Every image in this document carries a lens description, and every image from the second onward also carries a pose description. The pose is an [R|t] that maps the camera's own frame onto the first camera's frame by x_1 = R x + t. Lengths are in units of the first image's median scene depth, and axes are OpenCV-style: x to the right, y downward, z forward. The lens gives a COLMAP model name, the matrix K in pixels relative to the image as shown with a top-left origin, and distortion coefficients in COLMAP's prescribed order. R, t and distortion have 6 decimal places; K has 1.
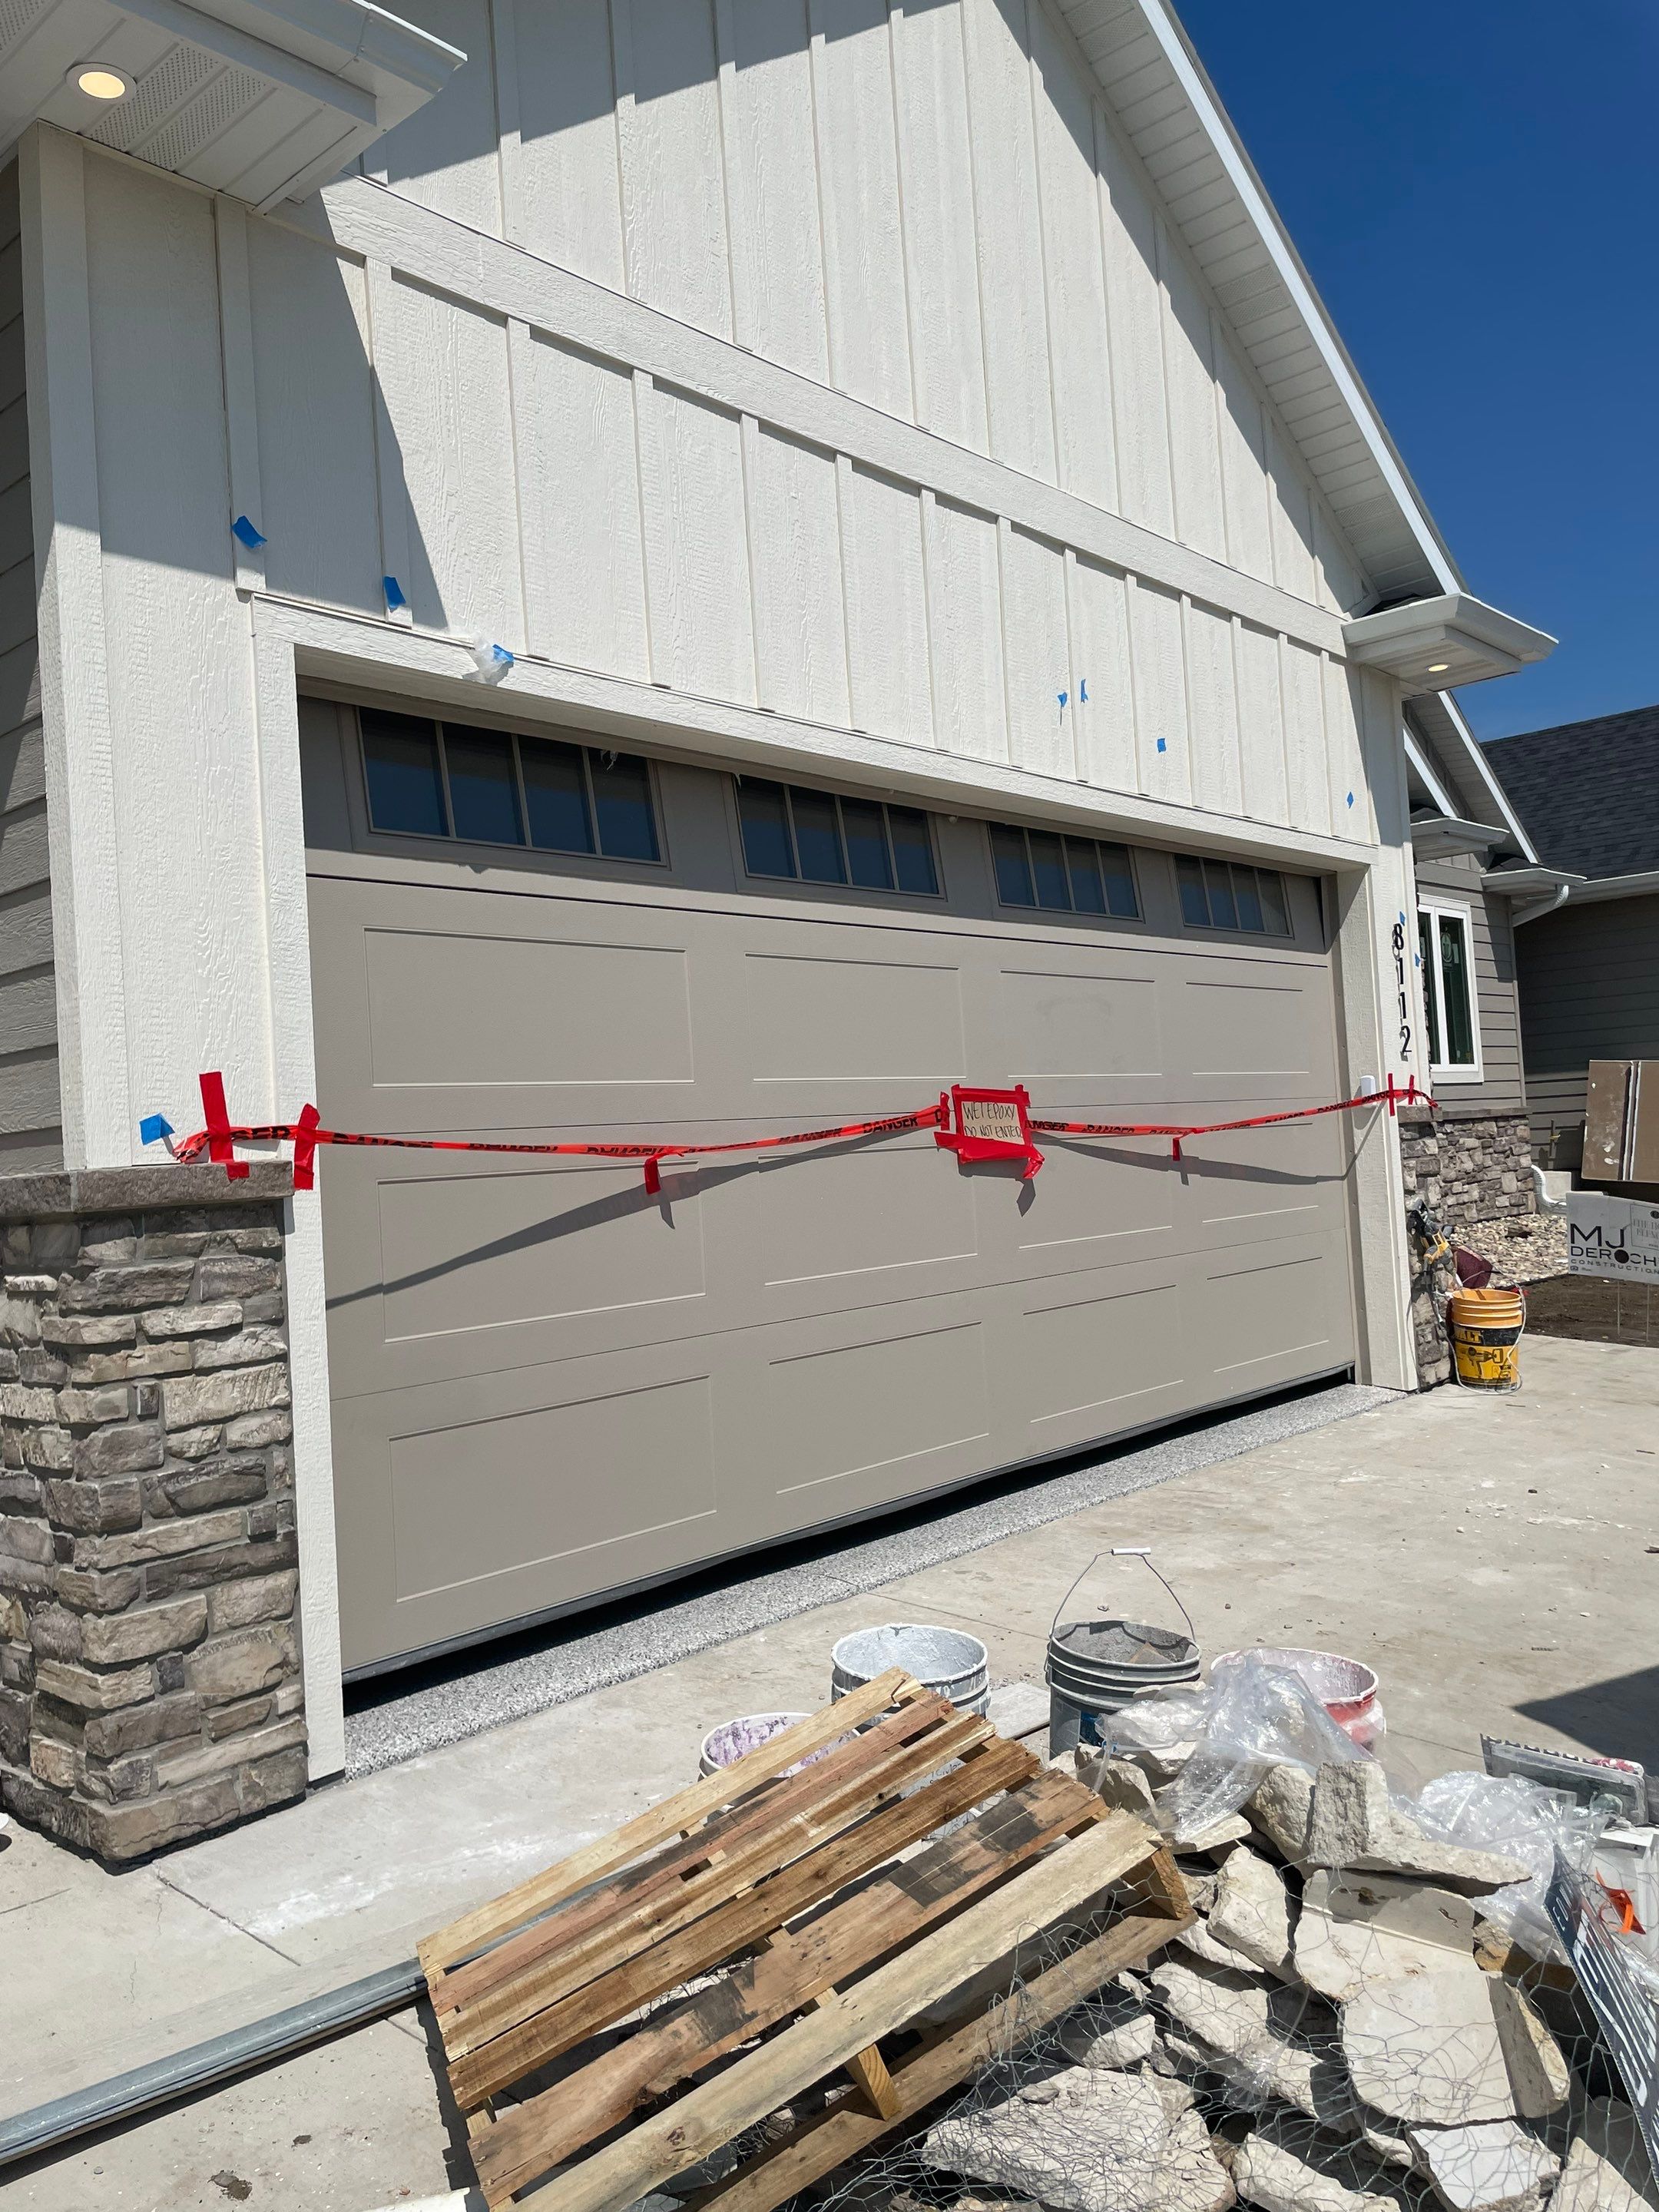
lens RADIAL K [[1628.1, 0, 816.3], [0, 1628.1, 1092.8], [0, 0, 1]] dist [0.023555, -0.006571]
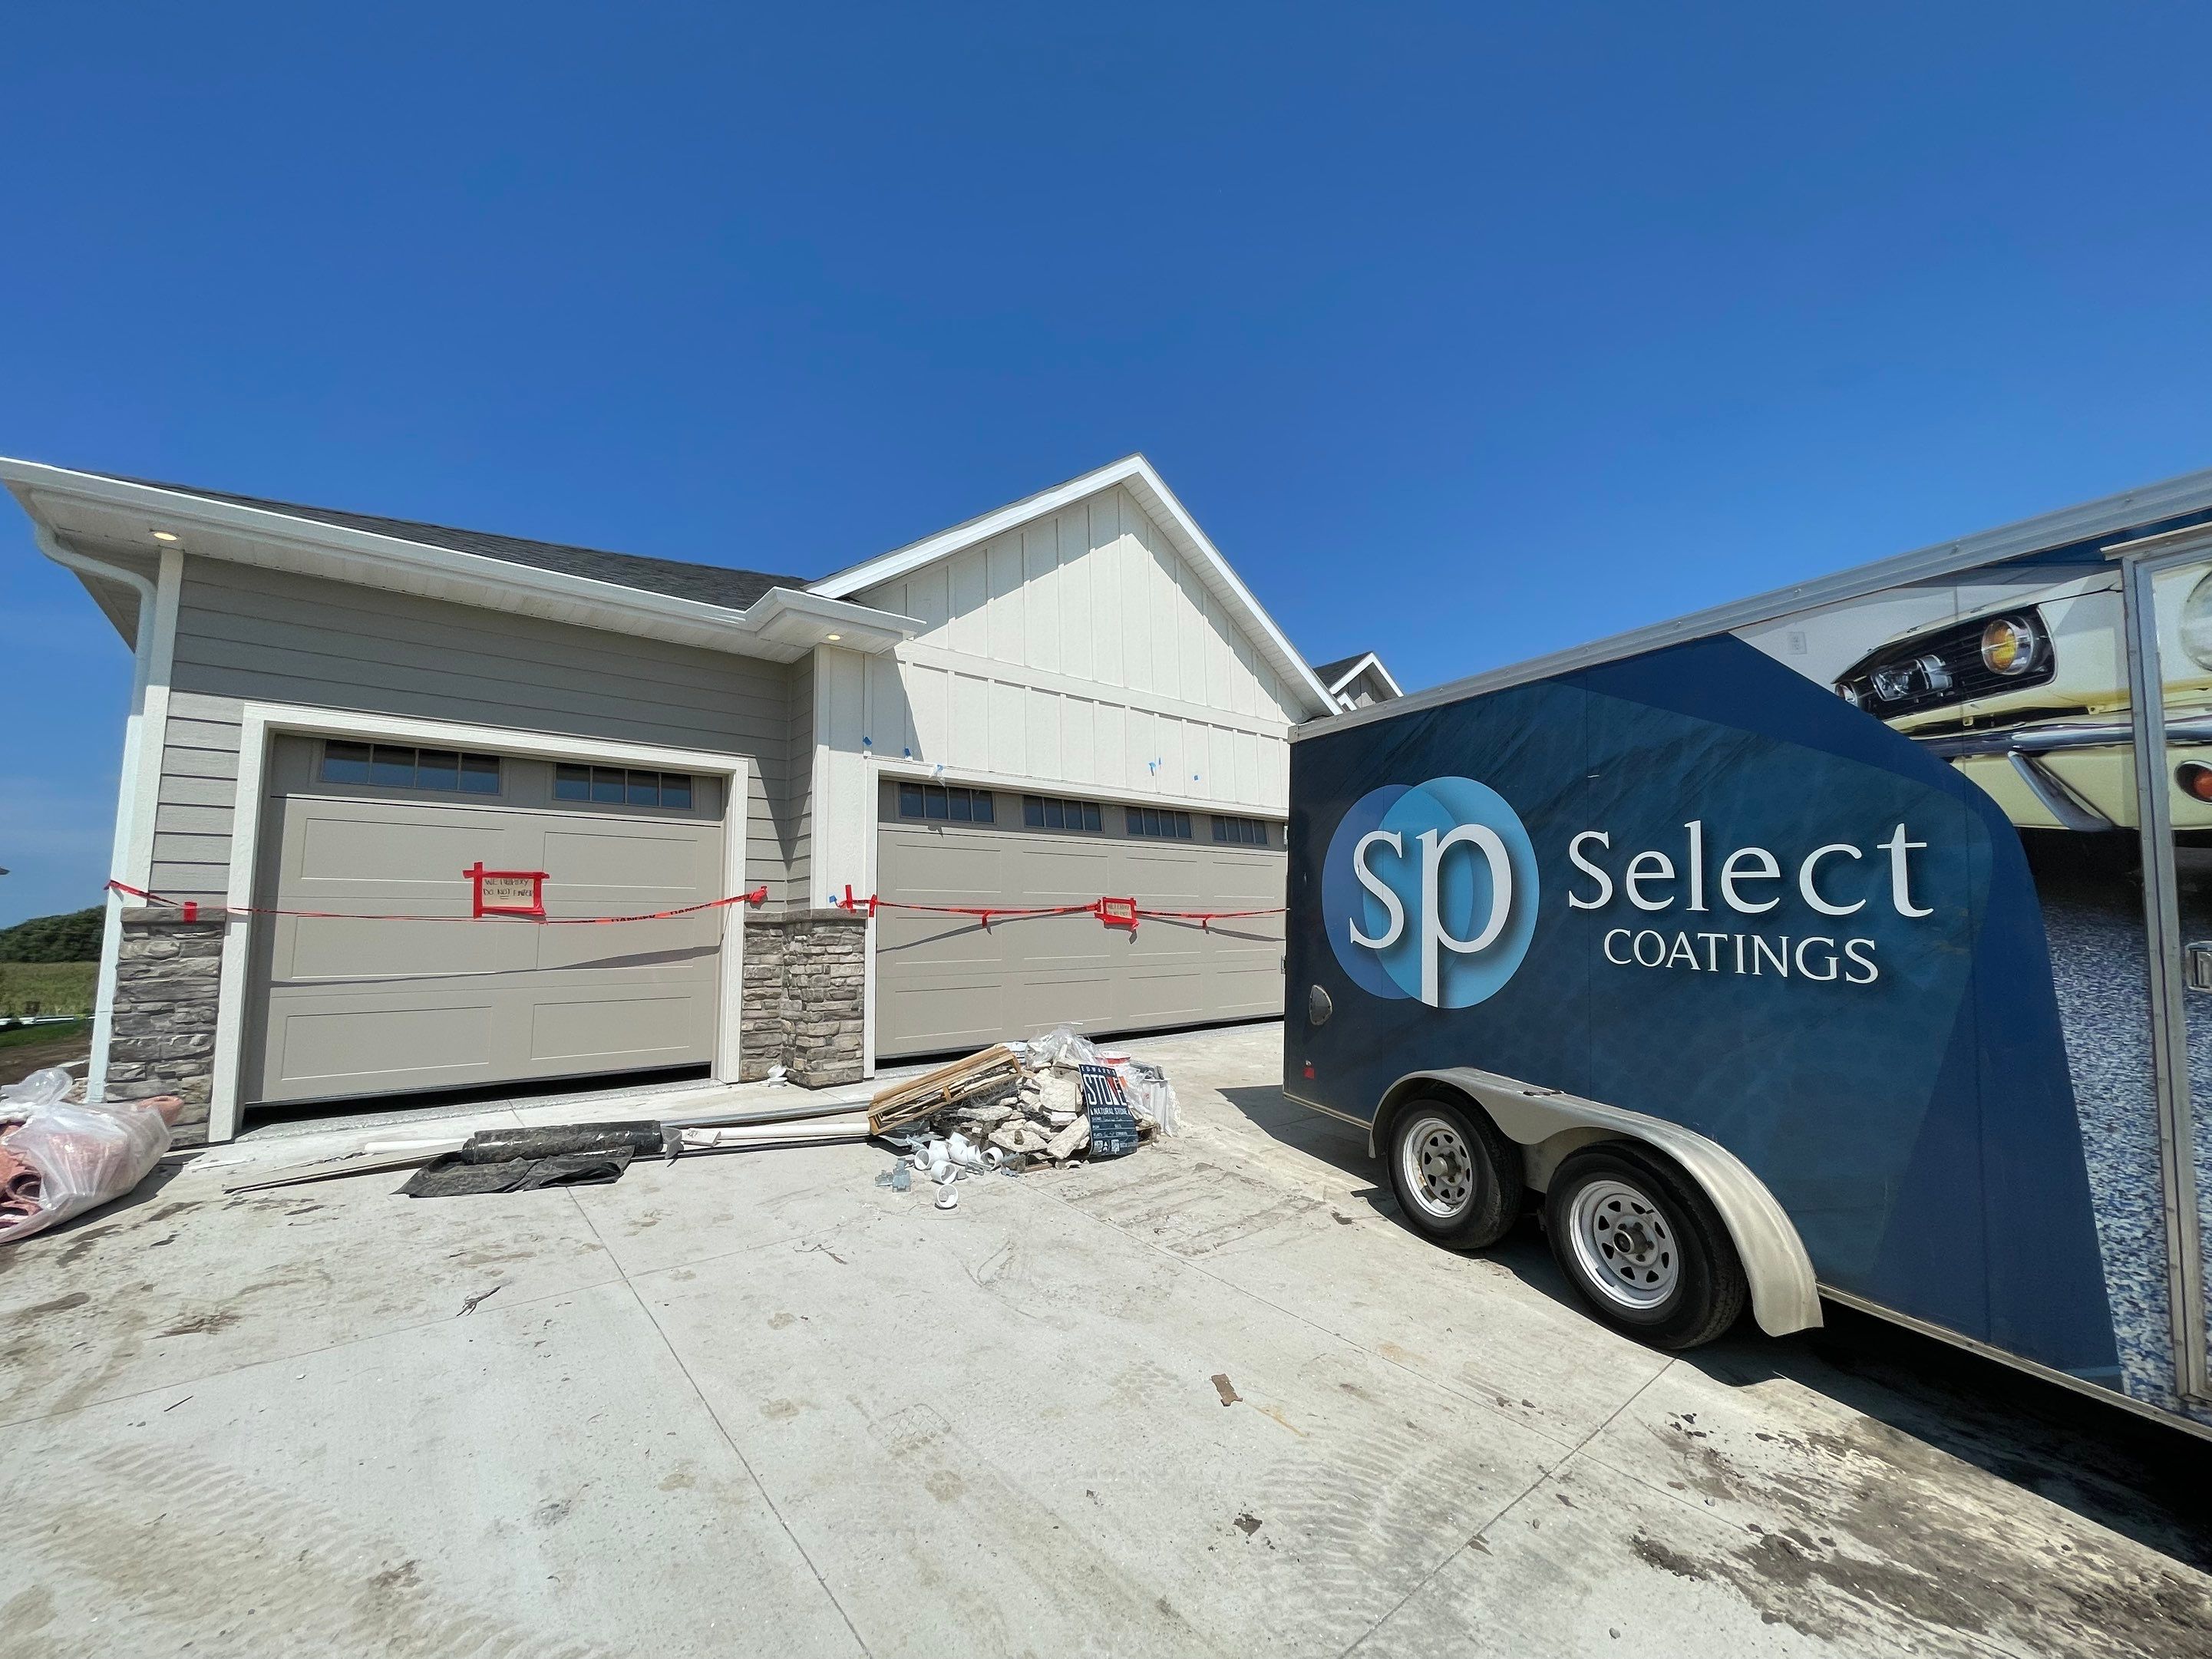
lens RADIAL K [[890.0, 0, 1098.6], [0, 890.0, 835.9], [0, 0, 1]] dist [-0.005053, 0.000286]
pose [[0.987852, 0.023854, -0.153558, 0.494199], [-0.035341, 0.996741, -0.072515, 0.003400], [0.151328, 0.077061, 0.985475, -0.911669]]
